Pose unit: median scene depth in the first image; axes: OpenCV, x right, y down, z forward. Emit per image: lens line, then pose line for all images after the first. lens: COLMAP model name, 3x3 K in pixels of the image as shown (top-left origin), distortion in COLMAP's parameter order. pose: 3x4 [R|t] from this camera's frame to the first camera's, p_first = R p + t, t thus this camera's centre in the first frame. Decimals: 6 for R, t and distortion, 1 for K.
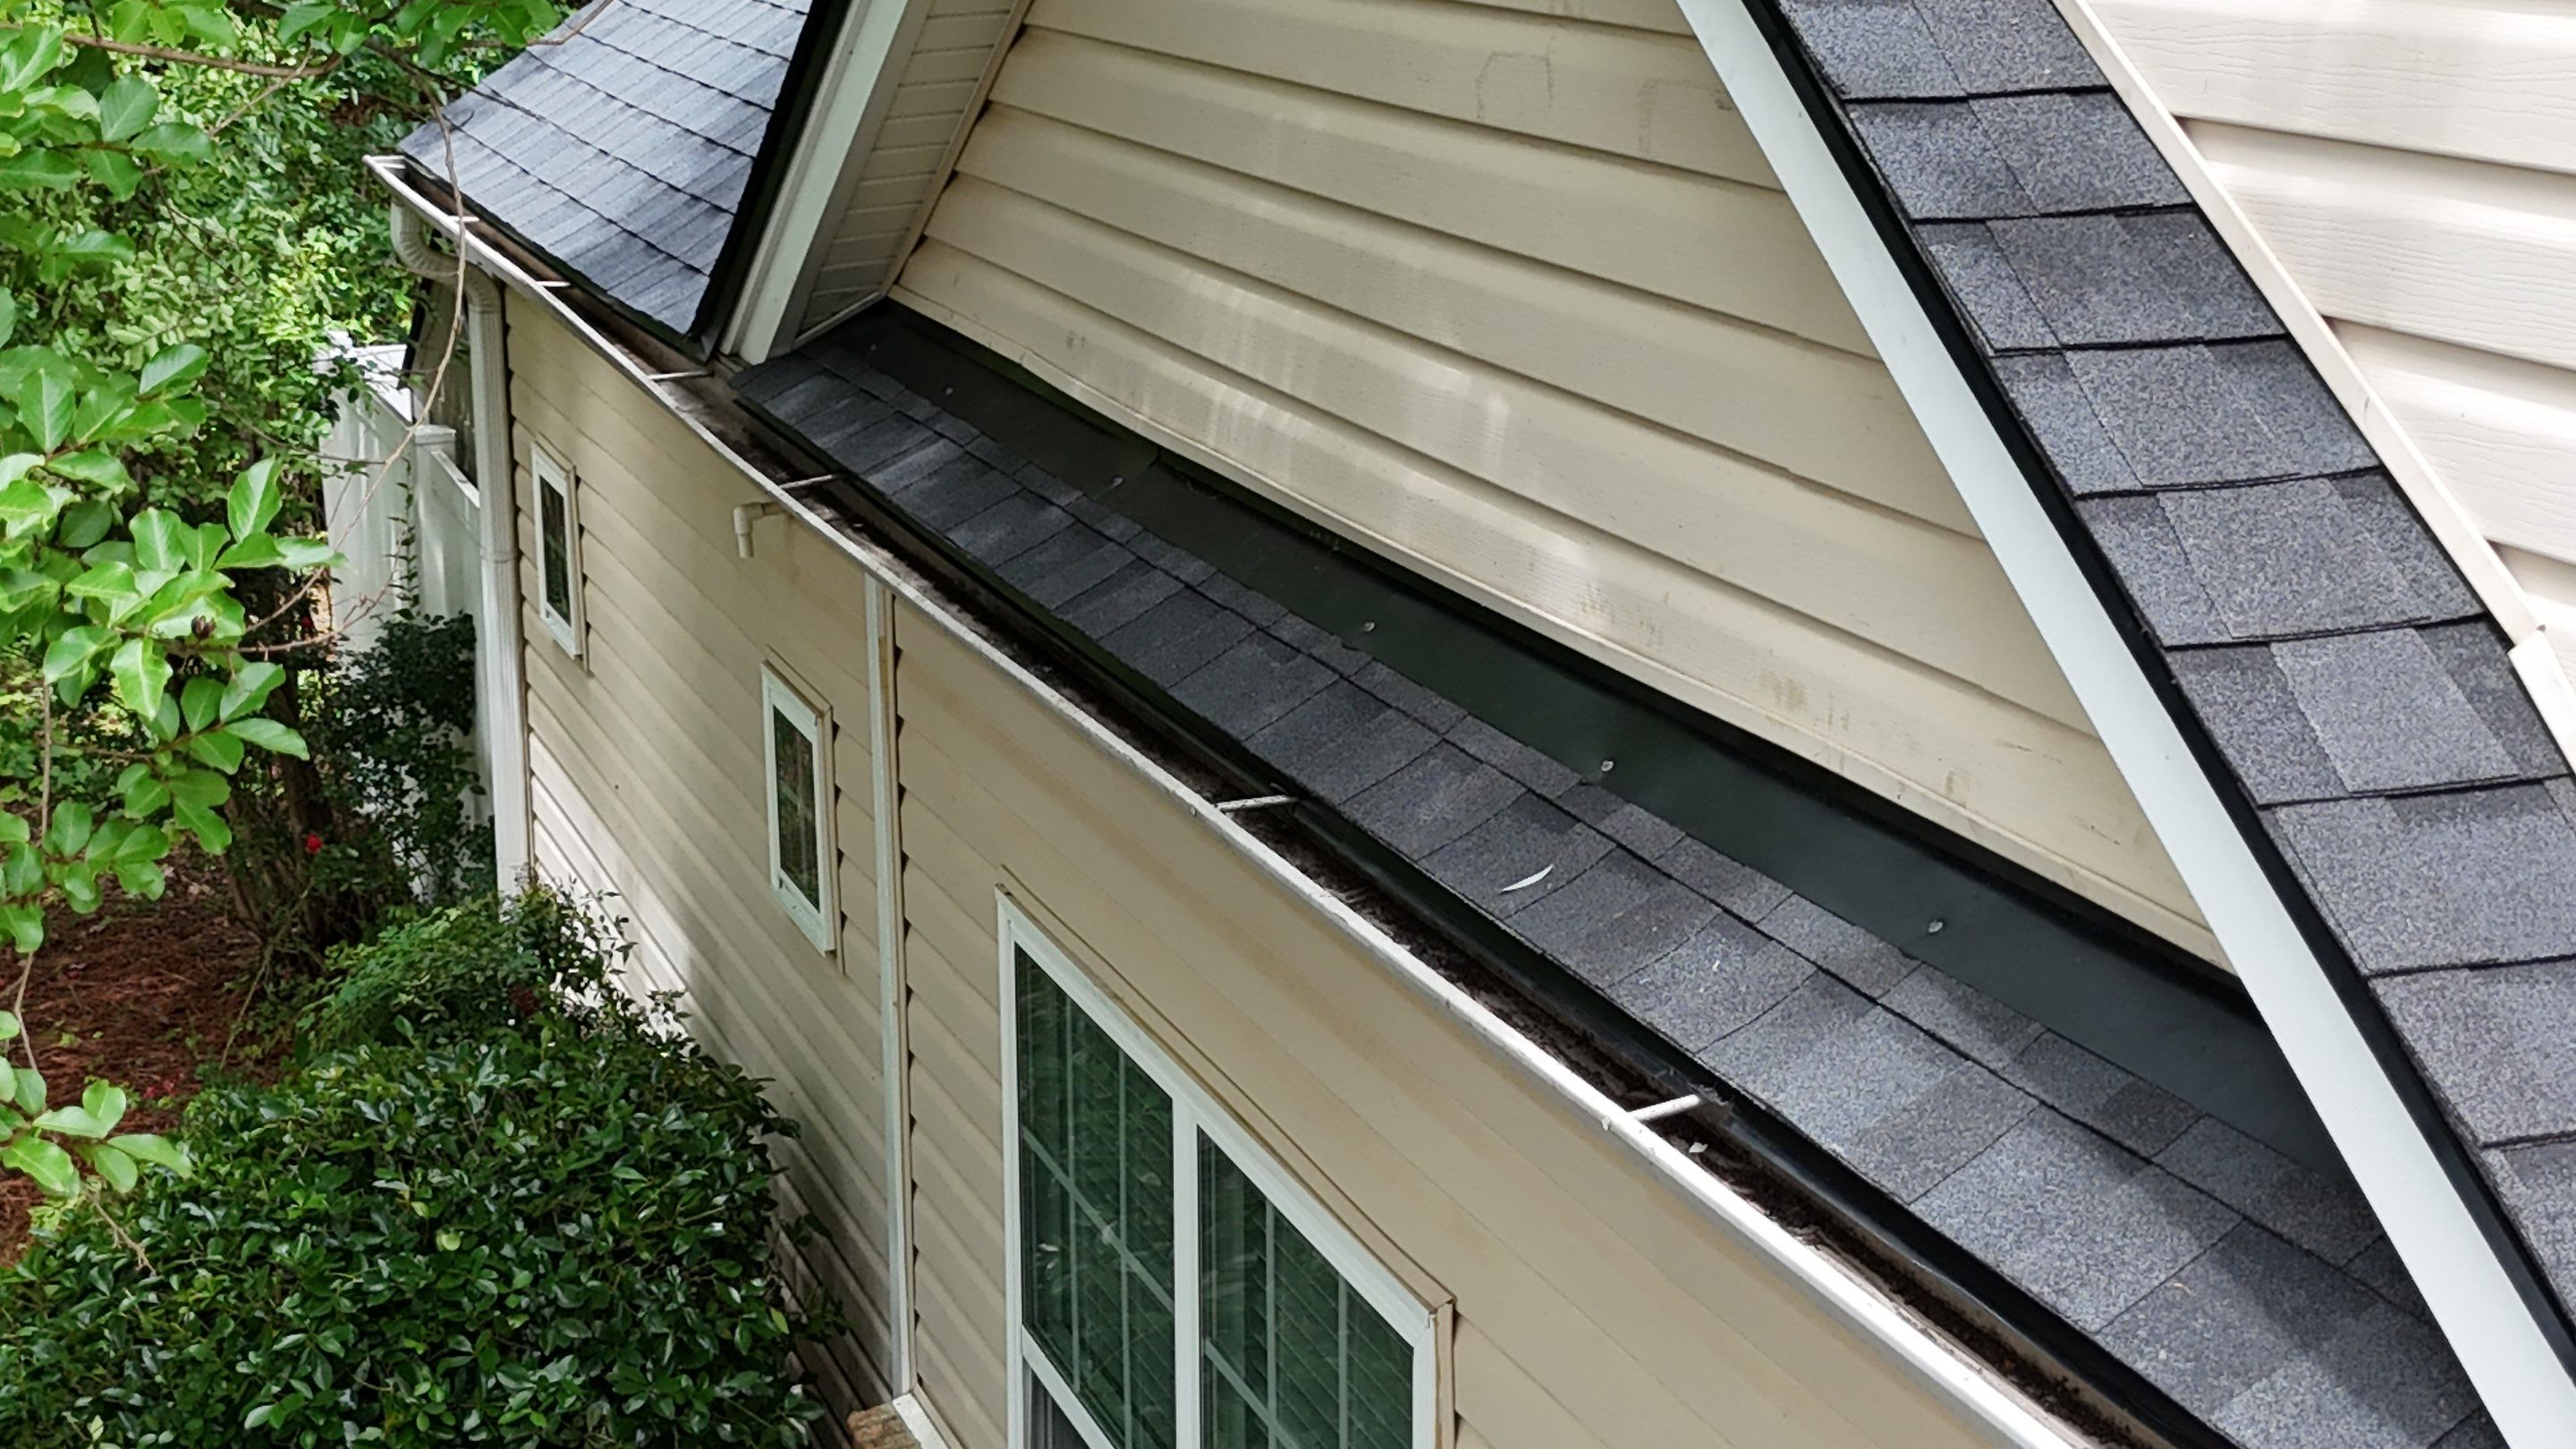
lens RADIAL K [[3824.2, 0, 1288.0], [0, 3824.2, 724.5], [0, 0, 1]] dist [0.239582, -1.040184]
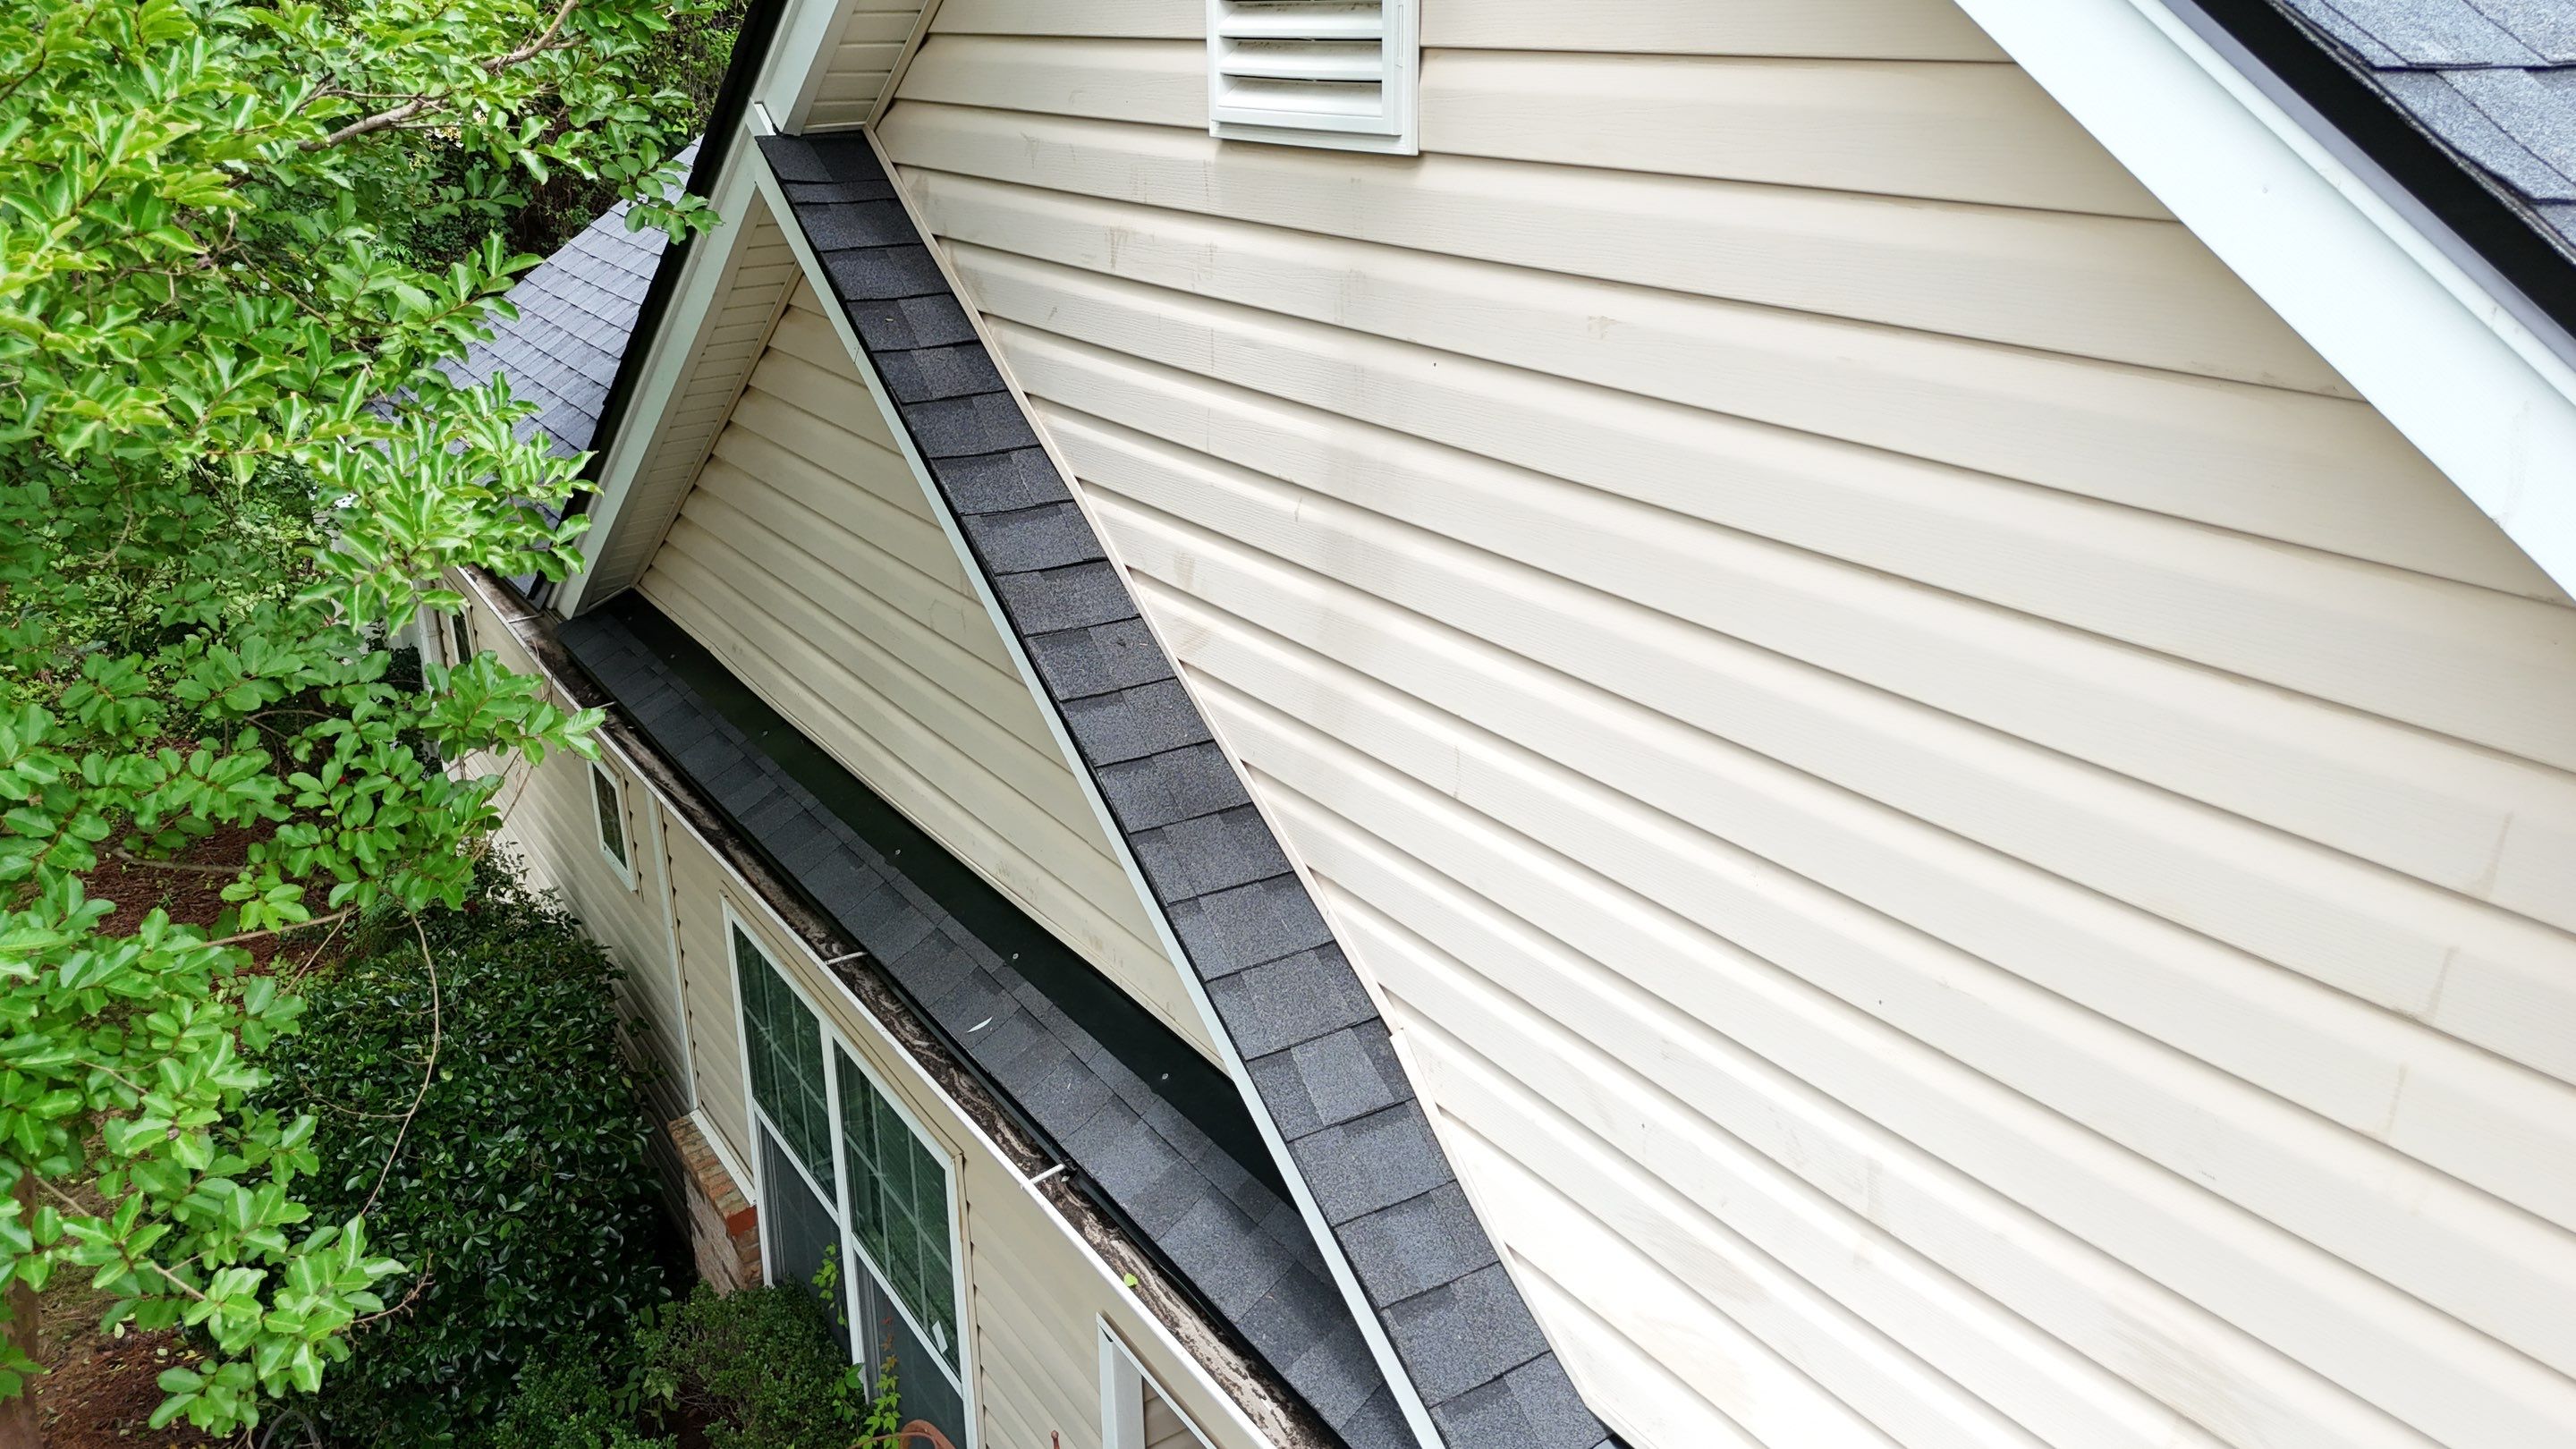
lens RADIAL K [[1919.8, 0, 1284.0], [0, 1919.8, 731.8], [0, 0, 1]] dist [0.083424, -0.074309]
pose [[0.975857, -0.080875, 0.202885, 0.012712], [0.057125, 0.991092, 0.120308, -0.136845], [-0.210807, -0.105813, 0.971784, -0.038013]]
